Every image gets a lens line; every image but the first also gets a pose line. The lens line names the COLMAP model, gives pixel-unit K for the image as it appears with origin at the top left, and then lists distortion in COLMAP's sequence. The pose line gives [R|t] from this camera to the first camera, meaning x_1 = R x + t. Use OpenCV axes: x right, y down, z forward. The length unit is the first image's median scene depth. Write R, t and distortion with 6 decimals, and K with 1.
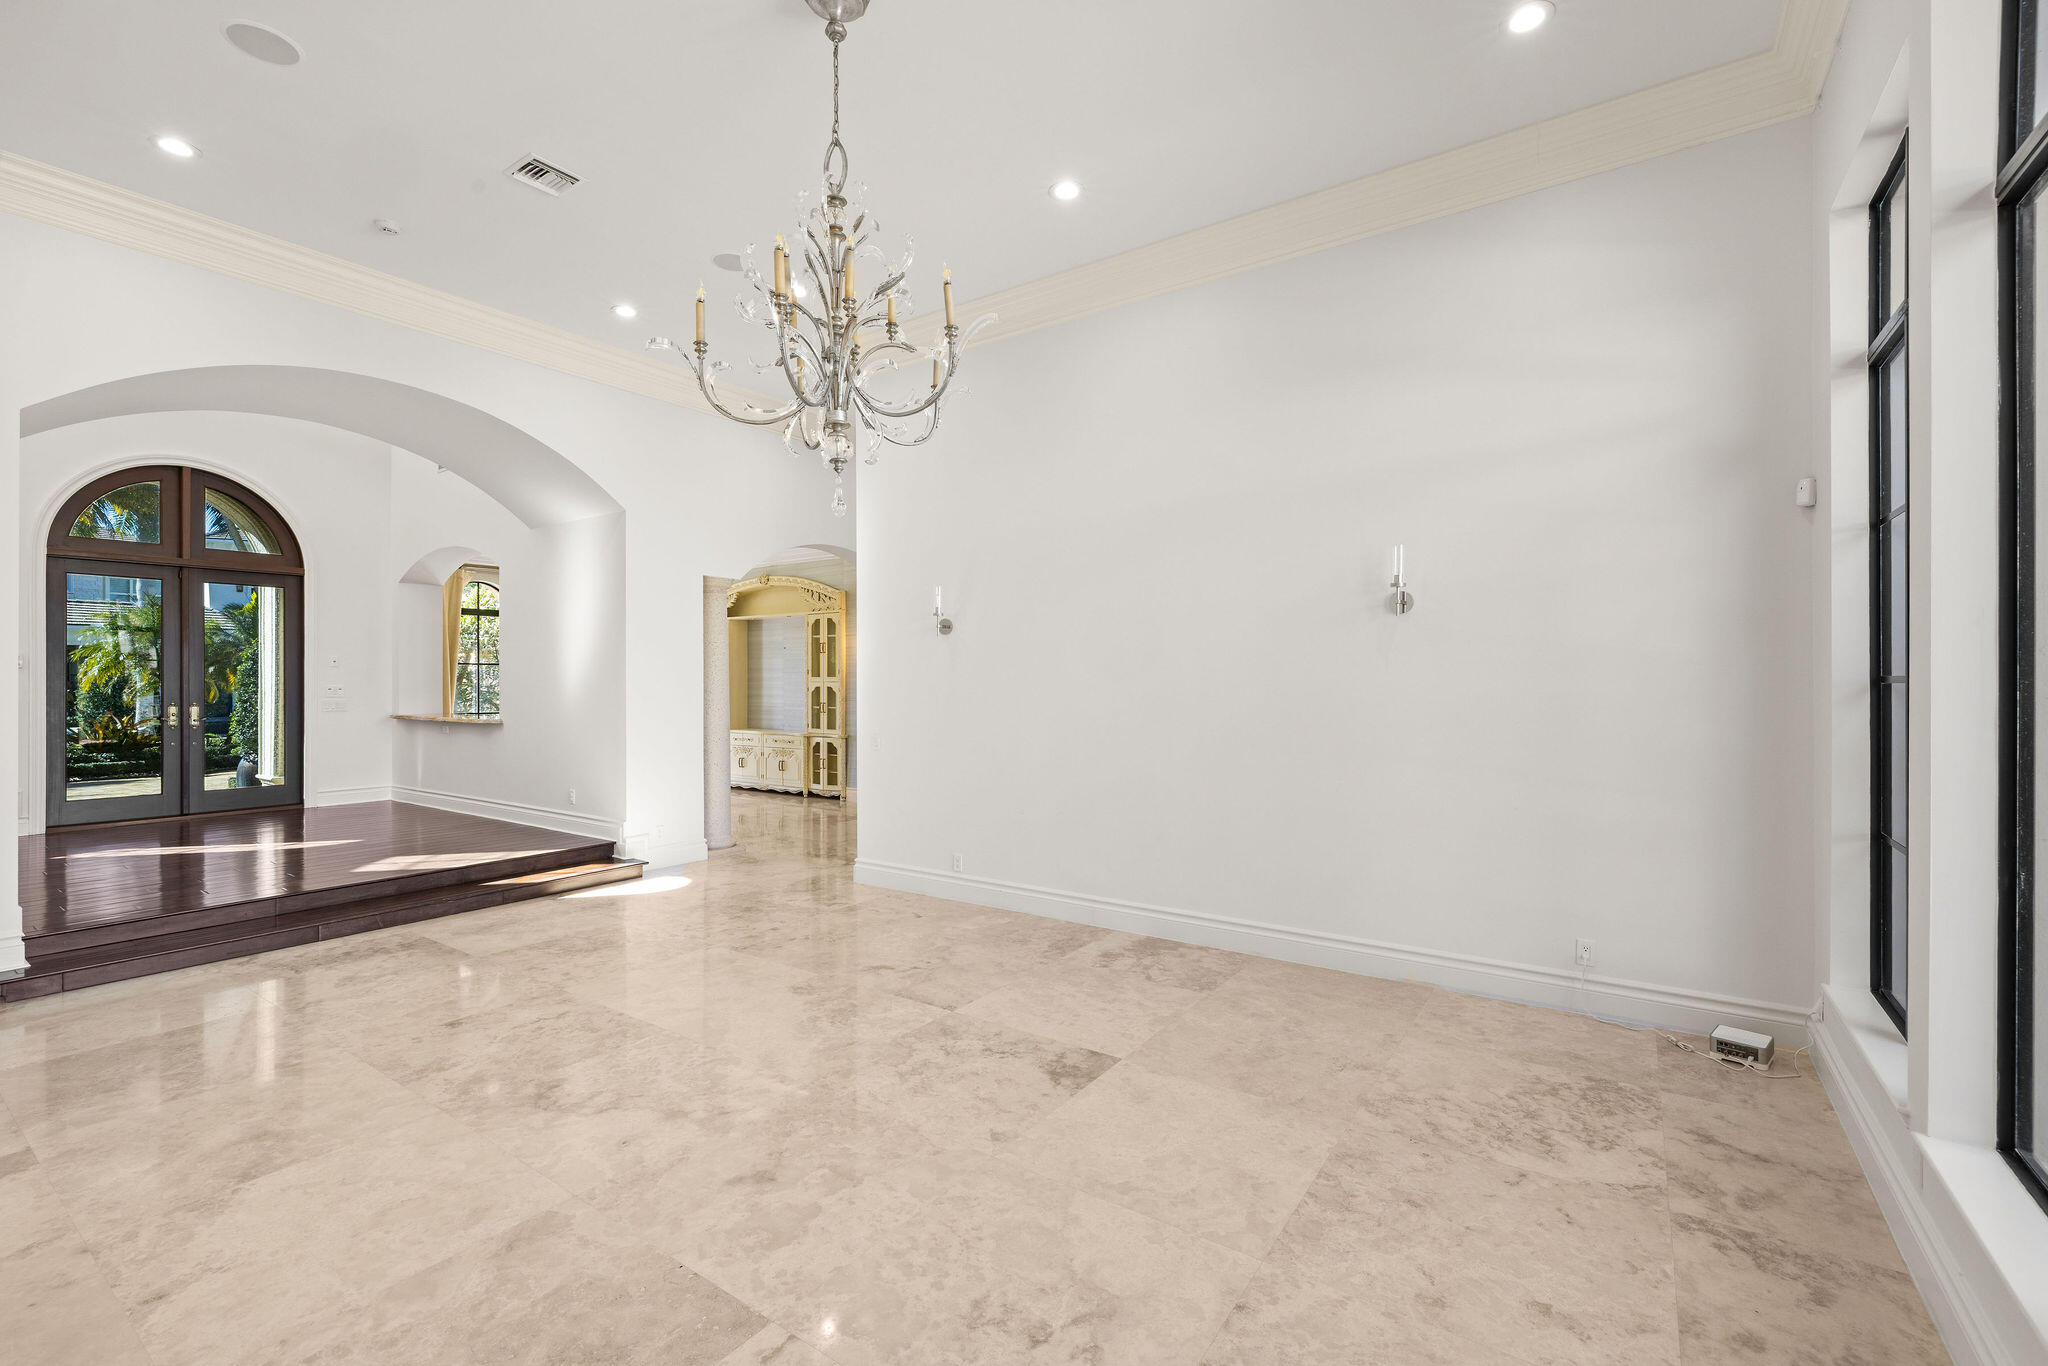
lens RADIAL K [[890.7, 0, 1008.4], [0, 890.7, 692.7], [0, 0, 1]] dist [-0.001385, 0.000205]
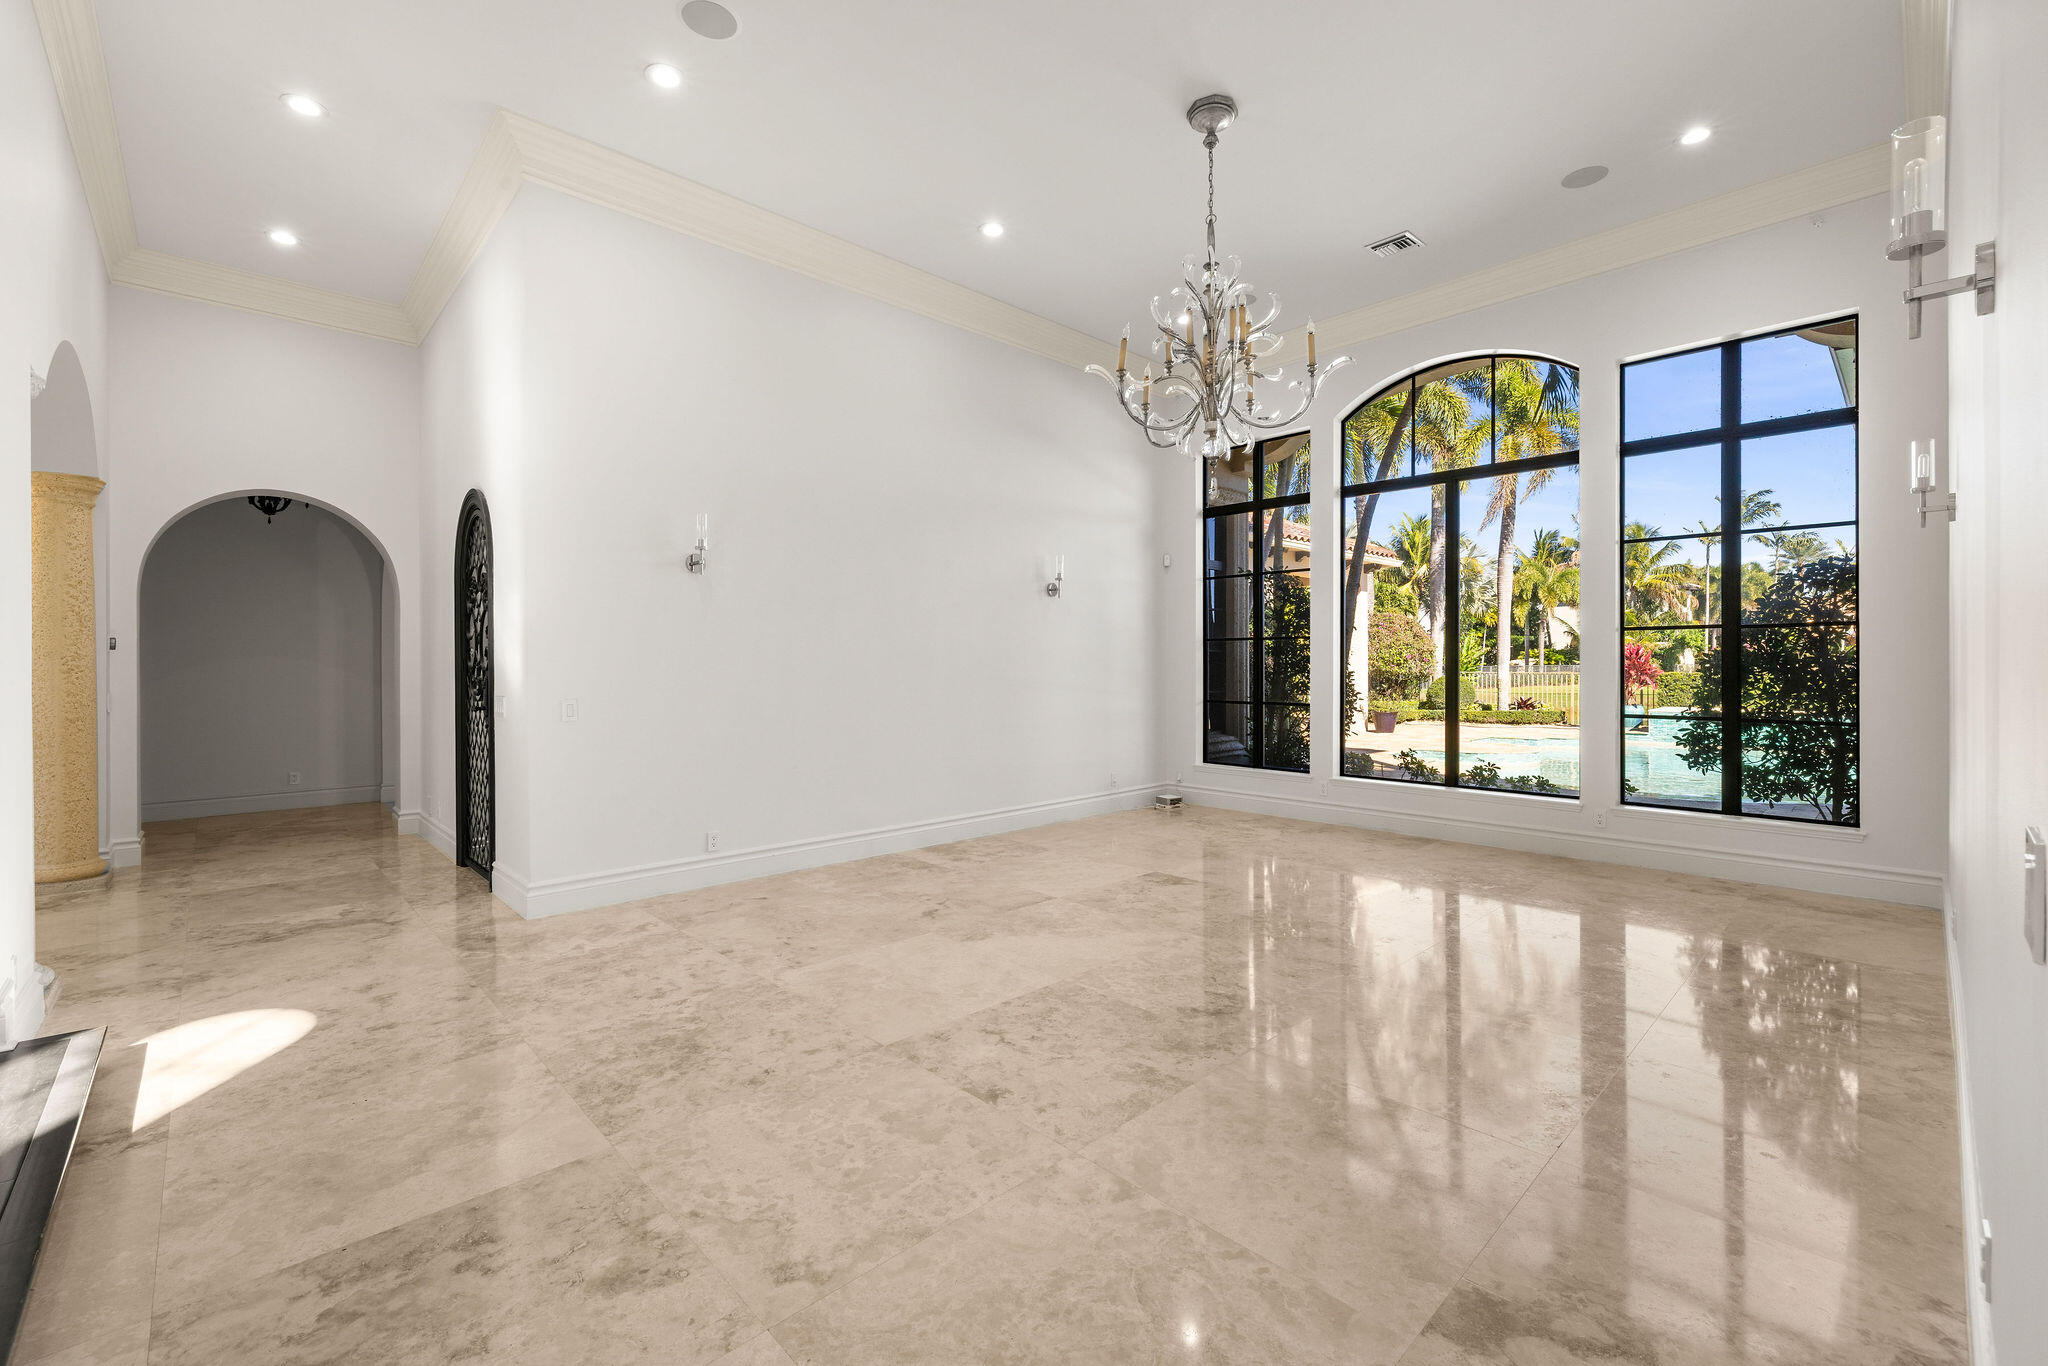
lens RADIAL K [[864.1, 0, 1023.1], [0, 864.1, 692.0], [0, 0, 1]] dist [-0.000380, -0.000102]
pose [[0.181587, -0.029748, 0.982925, -1.094499], [0.013621, 0.999523, 0.027734, 0.036503], [-0.983281, 0.008352, 0.181906, 0.736317]]
